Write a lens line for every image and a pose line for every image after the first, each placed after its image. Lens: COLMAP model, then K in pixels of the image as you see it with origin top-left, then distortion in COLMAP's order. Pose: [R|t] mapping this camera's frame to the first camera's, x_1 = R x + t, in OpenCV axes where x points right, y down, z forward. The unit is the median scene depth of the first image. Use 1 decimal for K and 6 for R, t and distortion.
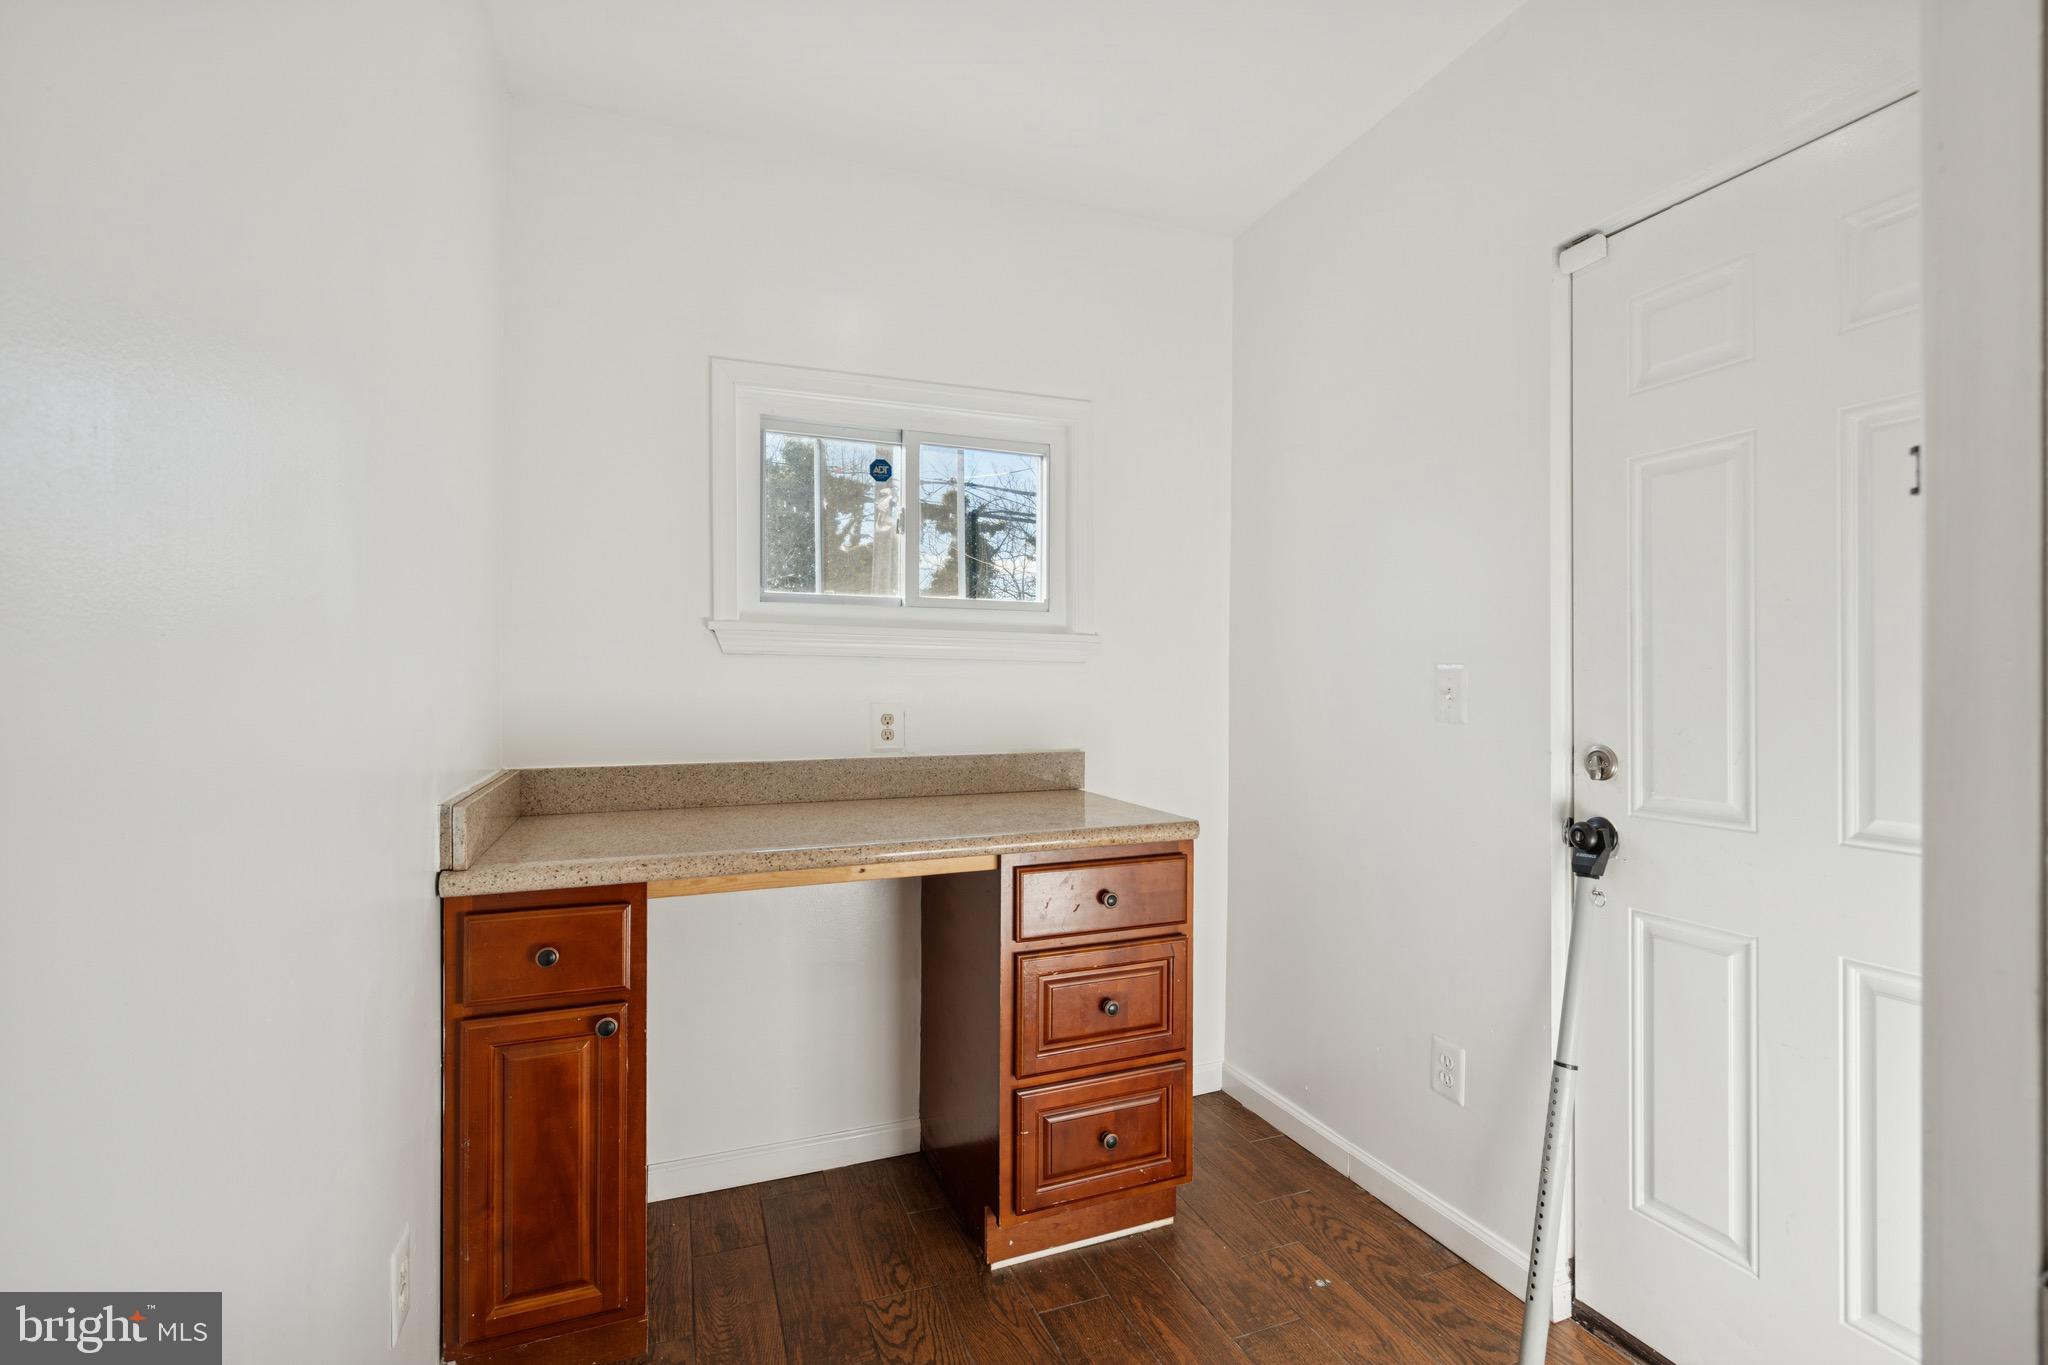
lens RADIAL K [[922.4, 0, 1032.4], [0, 922.4, 681.1], [0, 0, 1]] dist [-0.001594, 0.000163]
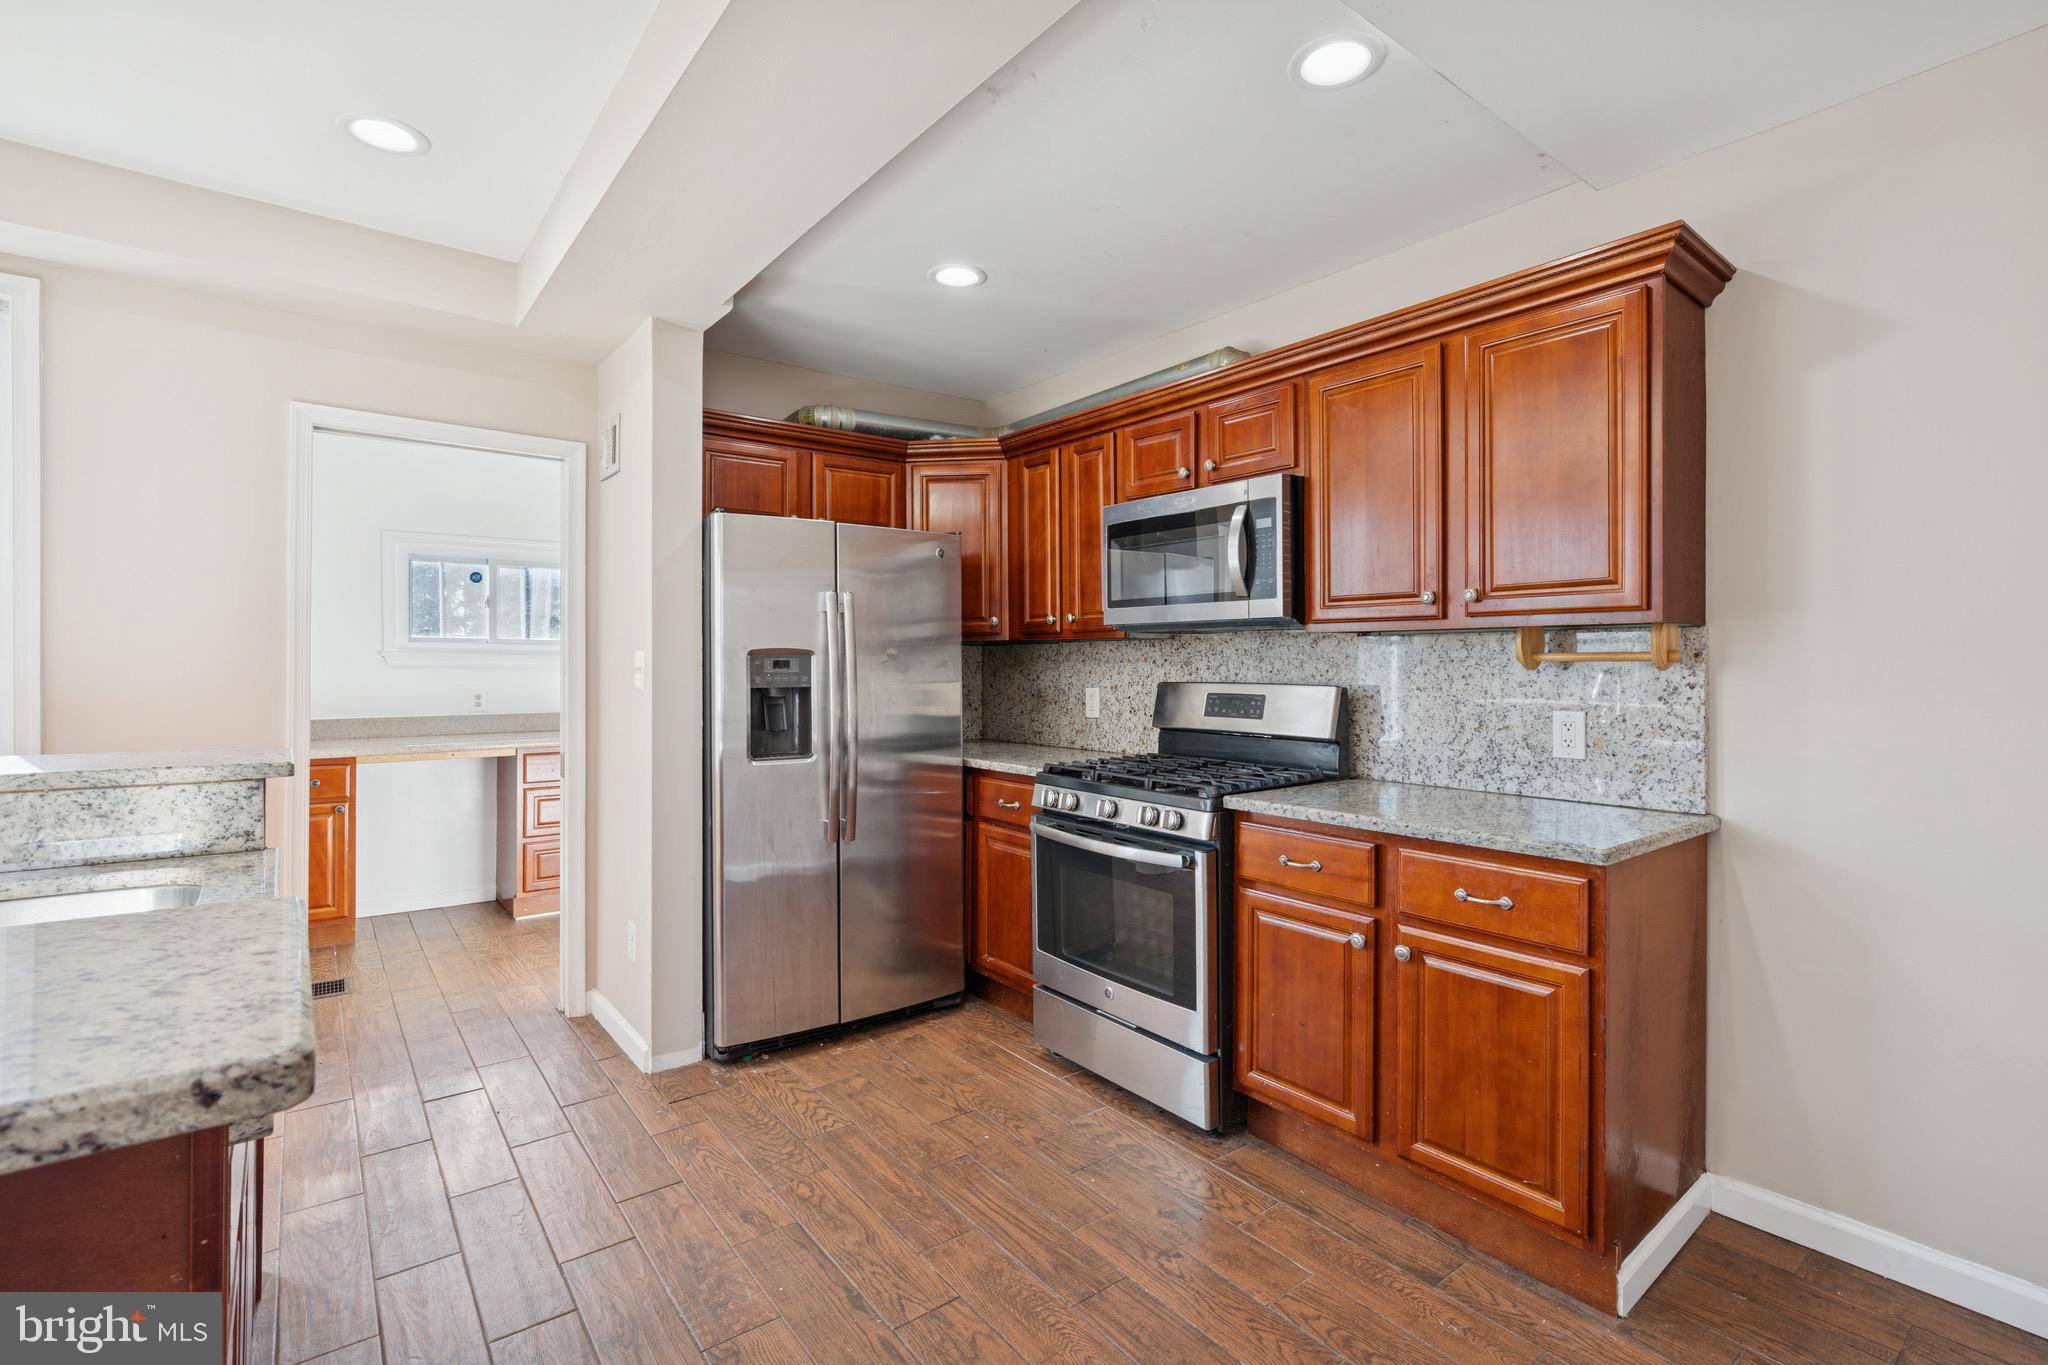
lens RADIAL K [[929.9, 0, 1034.9], [0, 929.9, 669.6], [0, 0, 1]] dist [-0.000166, -0.000059]
pose [[0.958881, 0.000725, 0.283806, 0.530503], [-0.002455, 0.999981, 0.005740, -0.041683], [-0.283796, -0.006201, 0.958865, -1.616722]]
